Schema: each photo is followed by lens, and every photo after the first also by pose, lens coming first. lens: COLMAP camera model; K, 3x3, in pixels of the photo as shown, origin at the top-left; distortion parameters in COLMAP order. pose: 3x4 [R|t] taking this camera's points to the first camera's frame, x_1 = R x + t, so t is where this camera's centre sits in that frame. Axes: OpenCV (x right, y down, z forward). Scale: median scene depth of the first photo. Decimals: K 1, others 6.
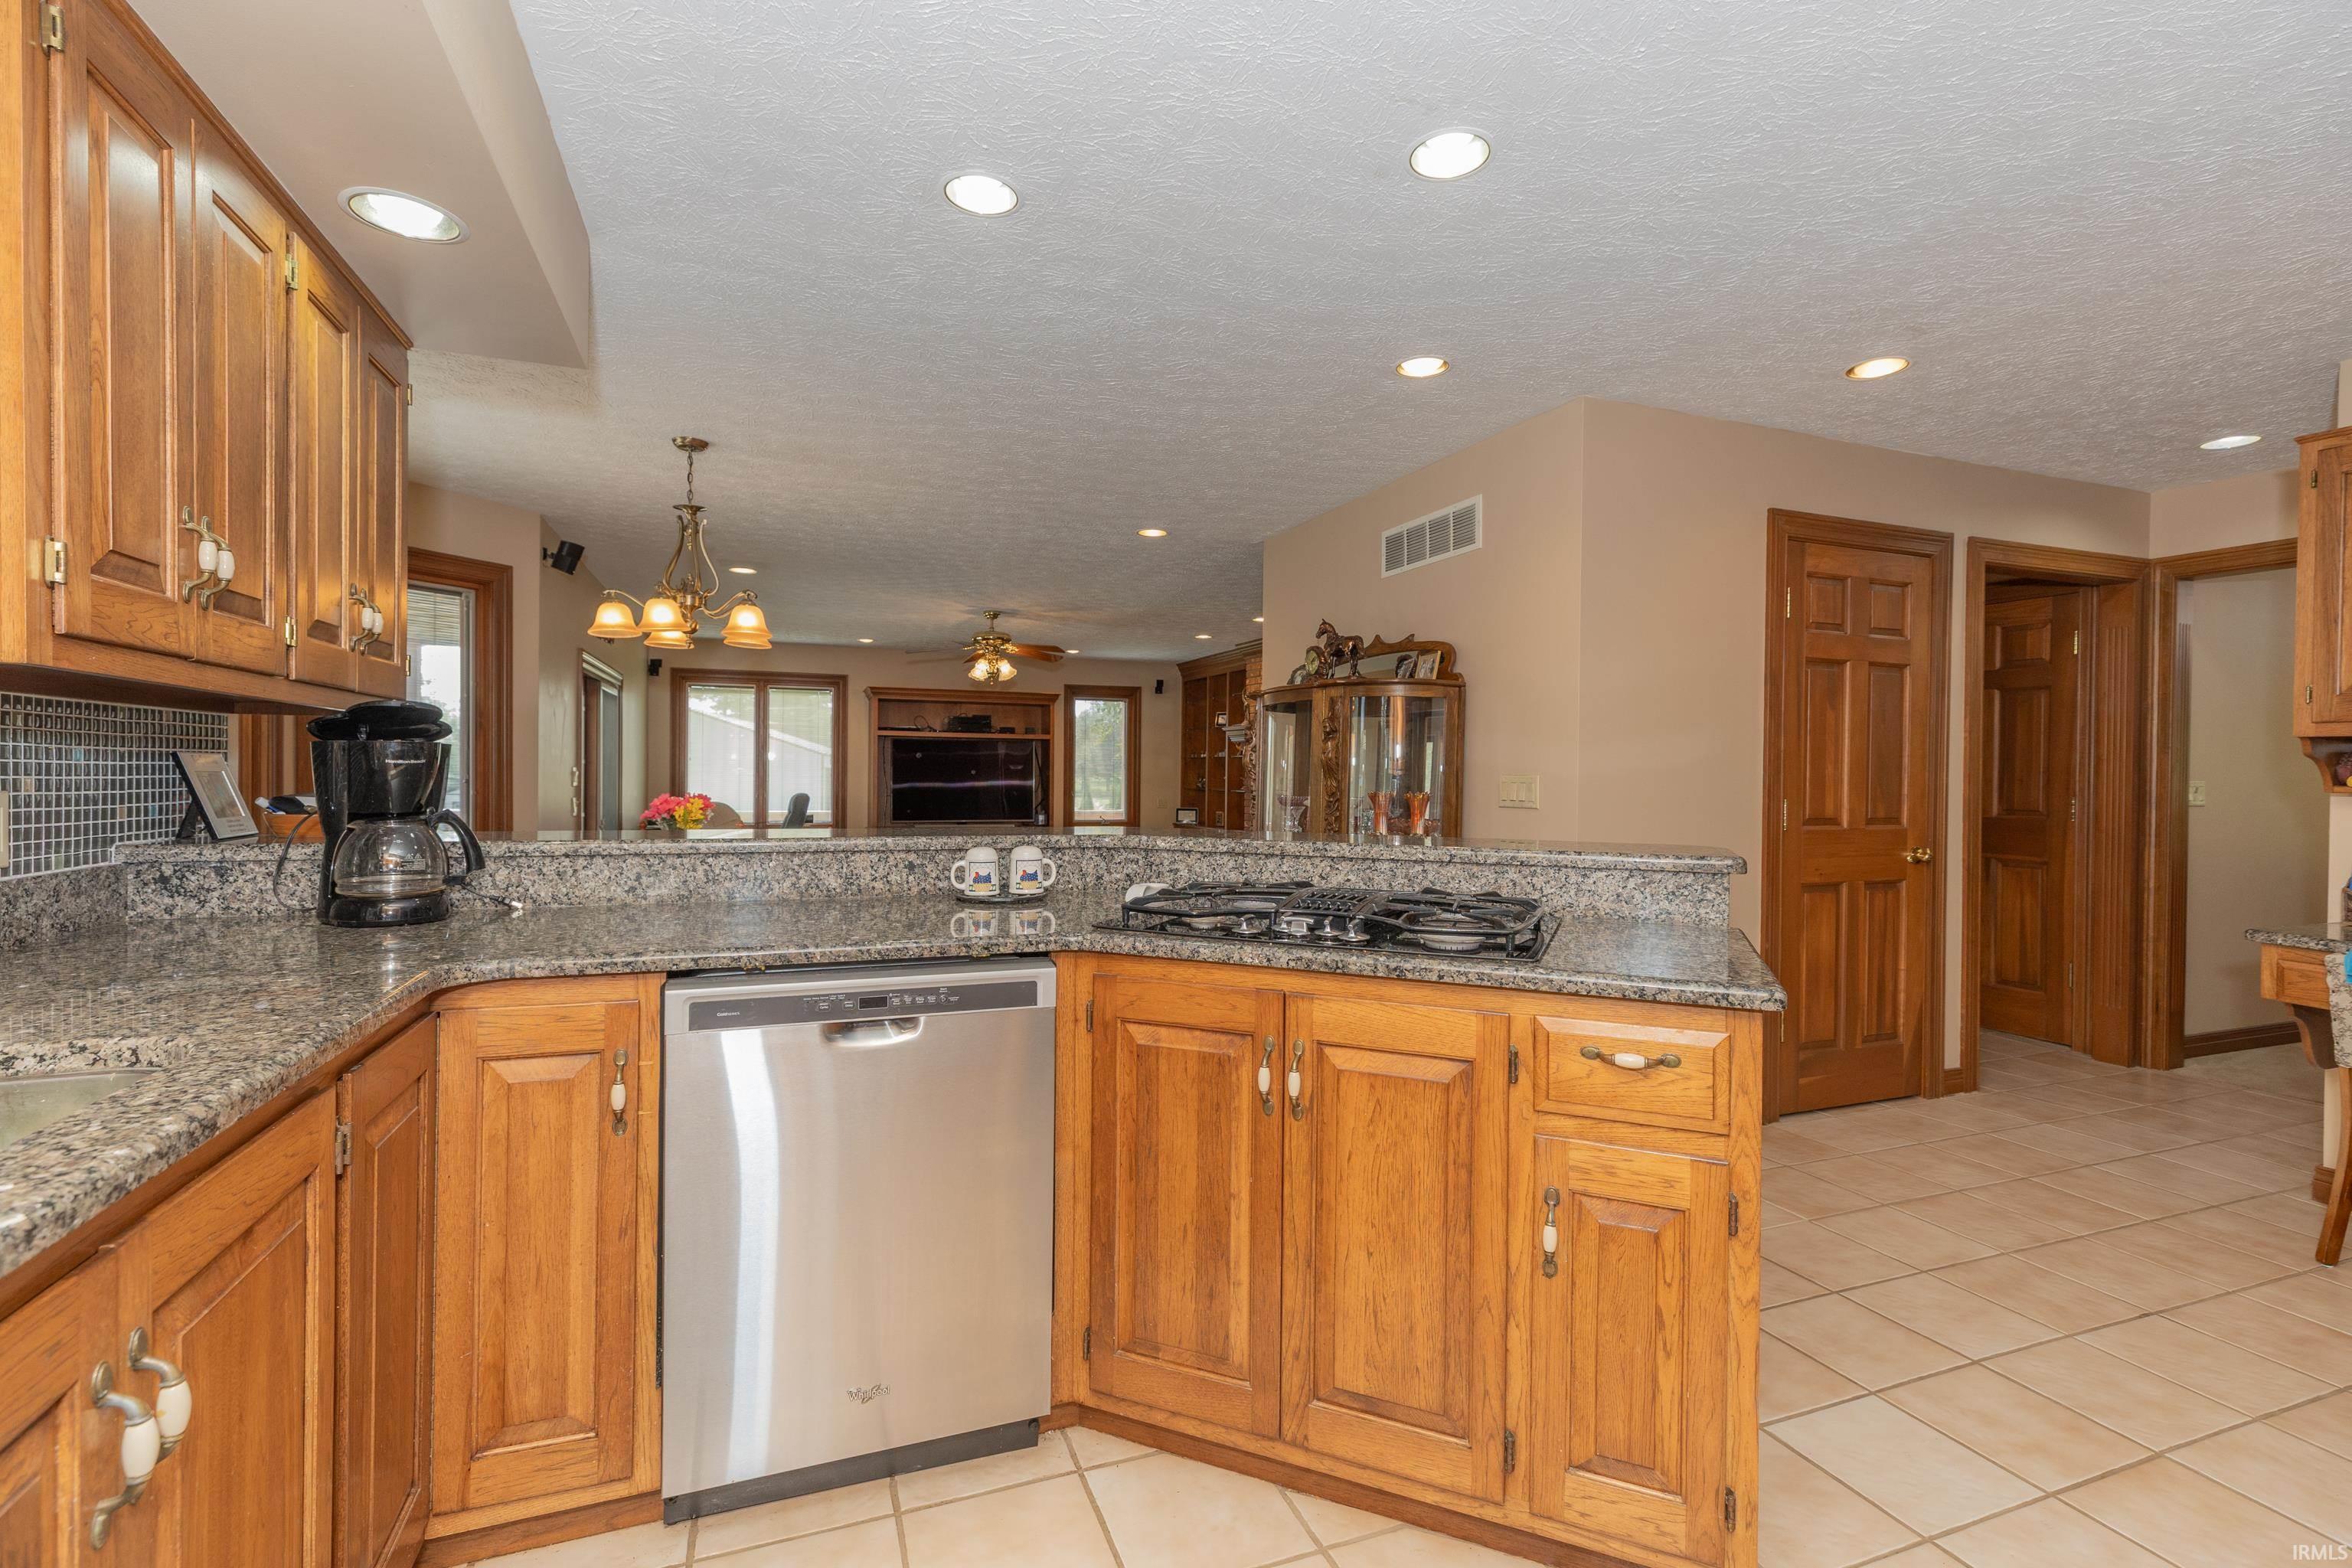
lens RADIAL K [[1058.5, 0, 1176.0], [0, 1058.5, 784.0], [0, 0, 1]] dist [0.002904, 0.000269]
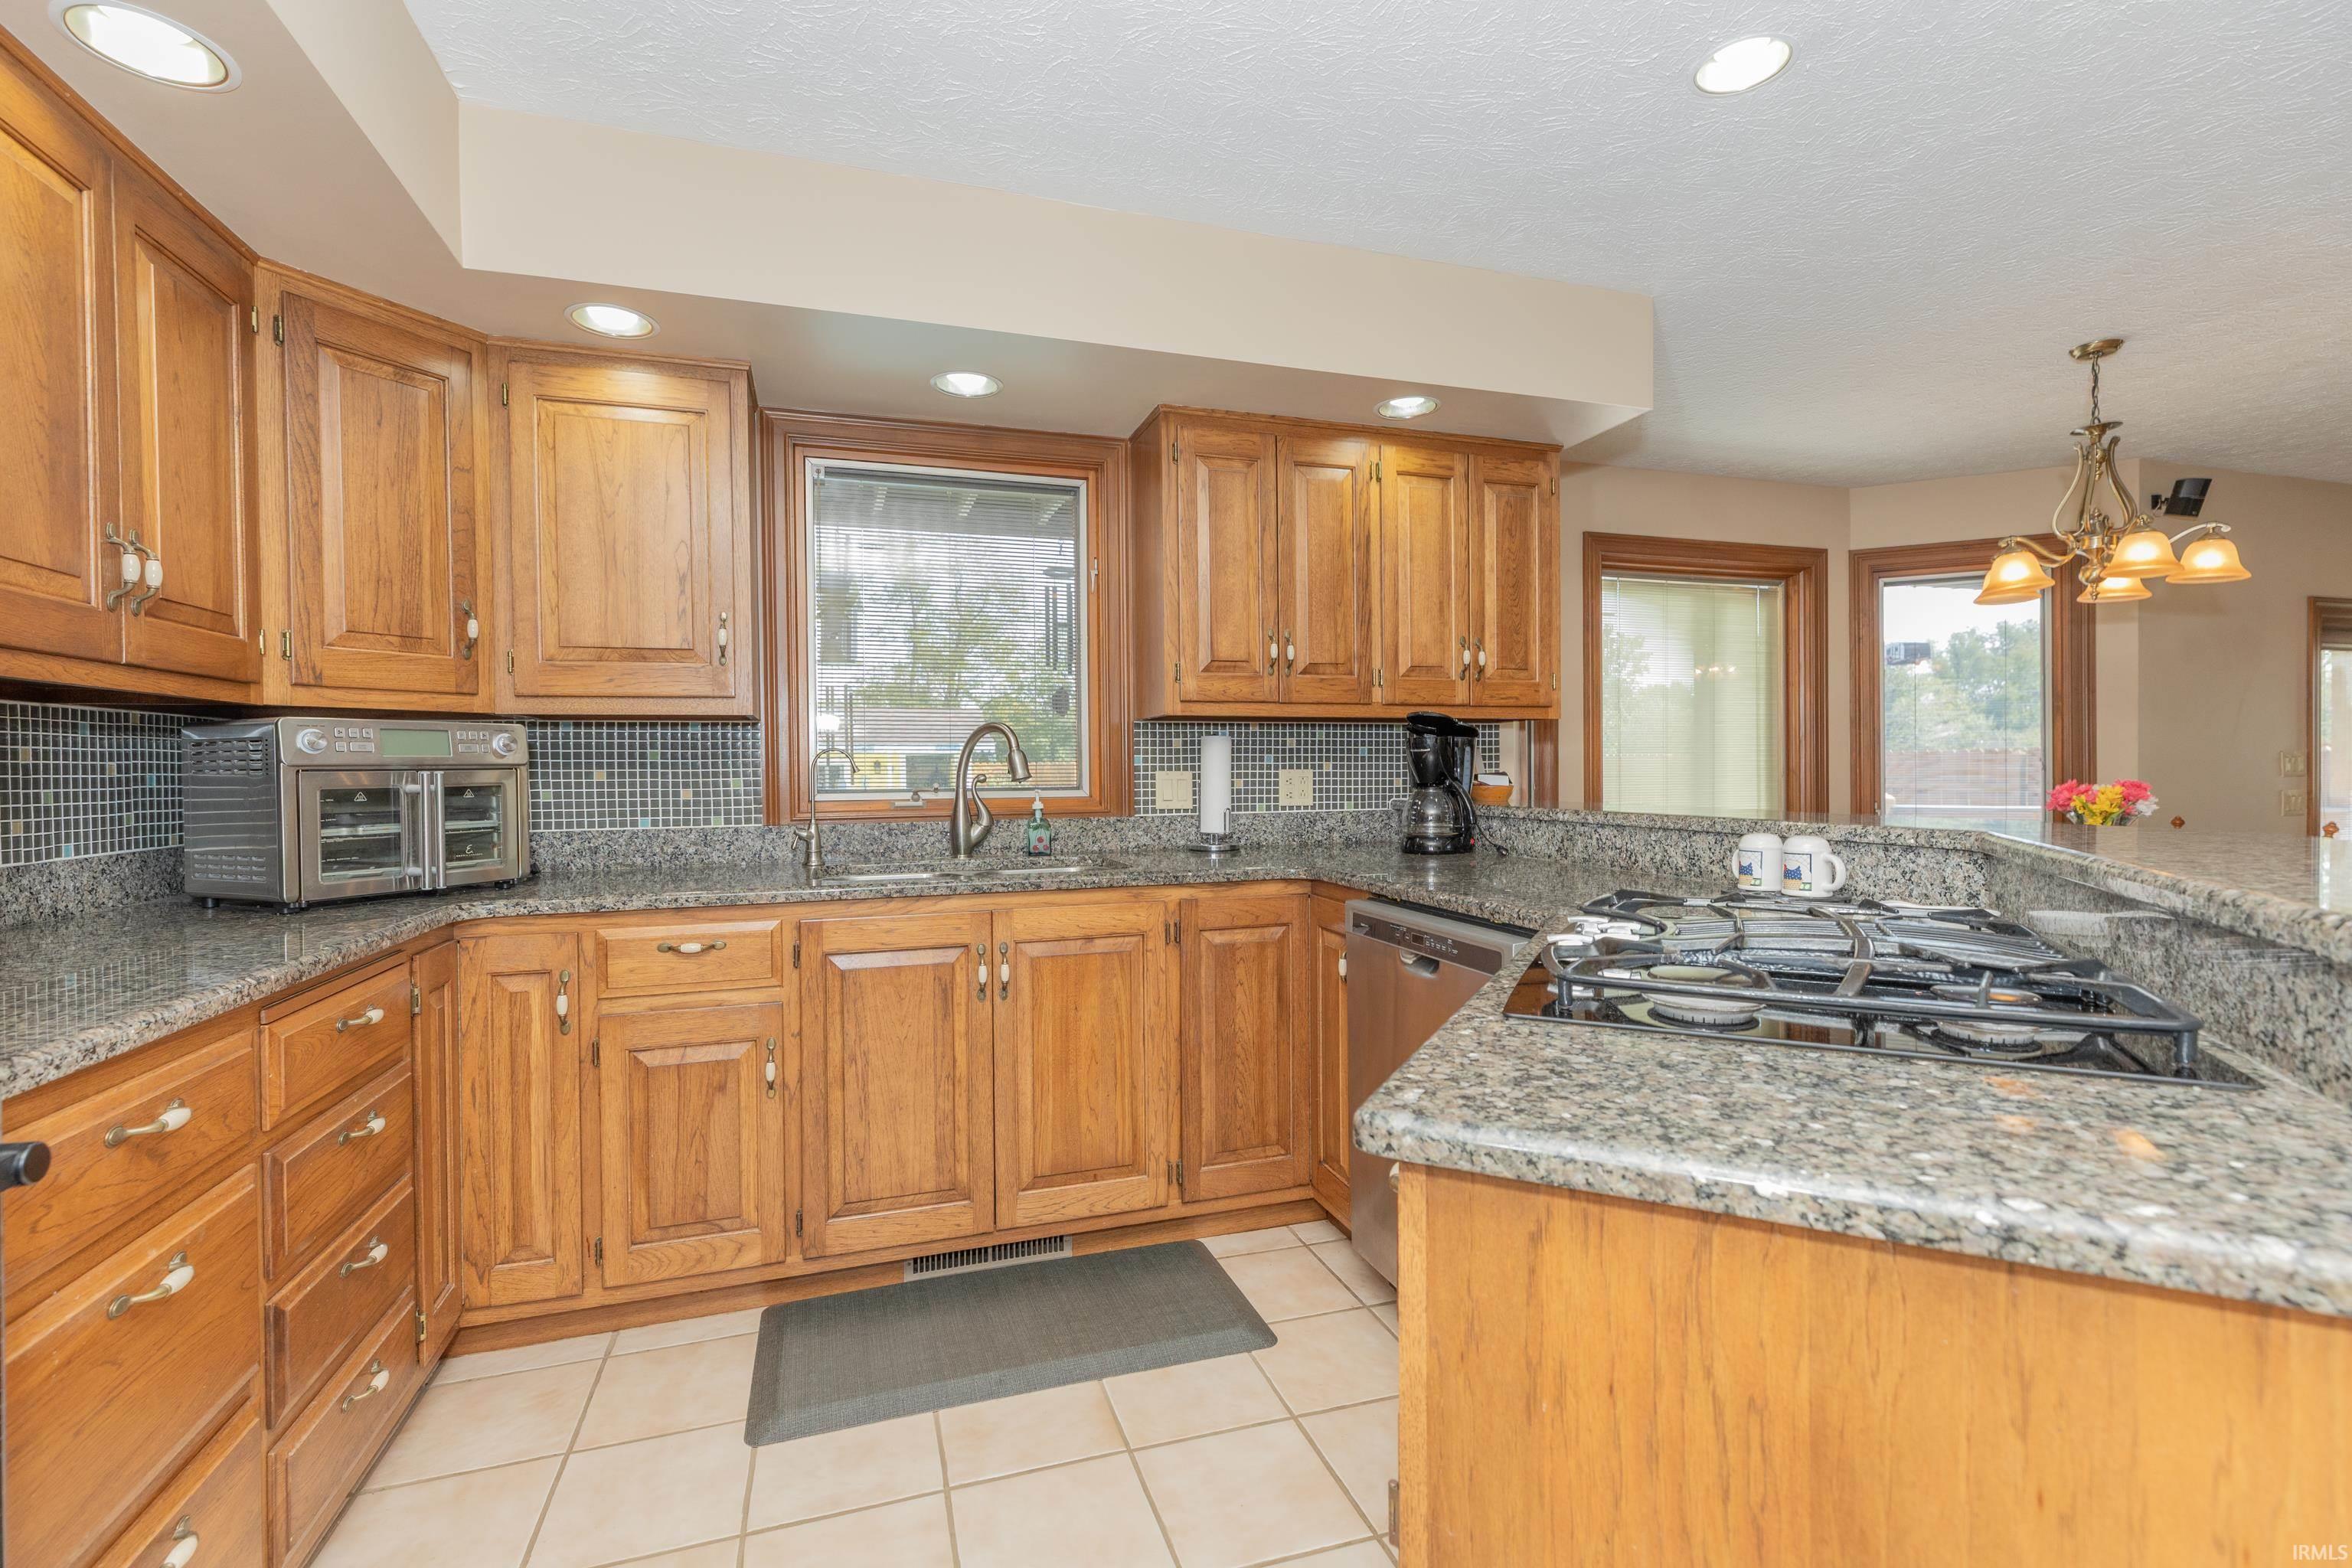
lens RADIAL K [[1058.5, 0, 1176.0], [0, 1058.5, 784.0], [0, 0, 1]] dist [0.002904, 0.000269]
pose [[-0.054357, 0.006266, -0.998502, 0.695610], [-0.004393, 0.999969, 0.006514, 0.017354], [0.998512, 0.004740, -0.054328, 0.597545]]
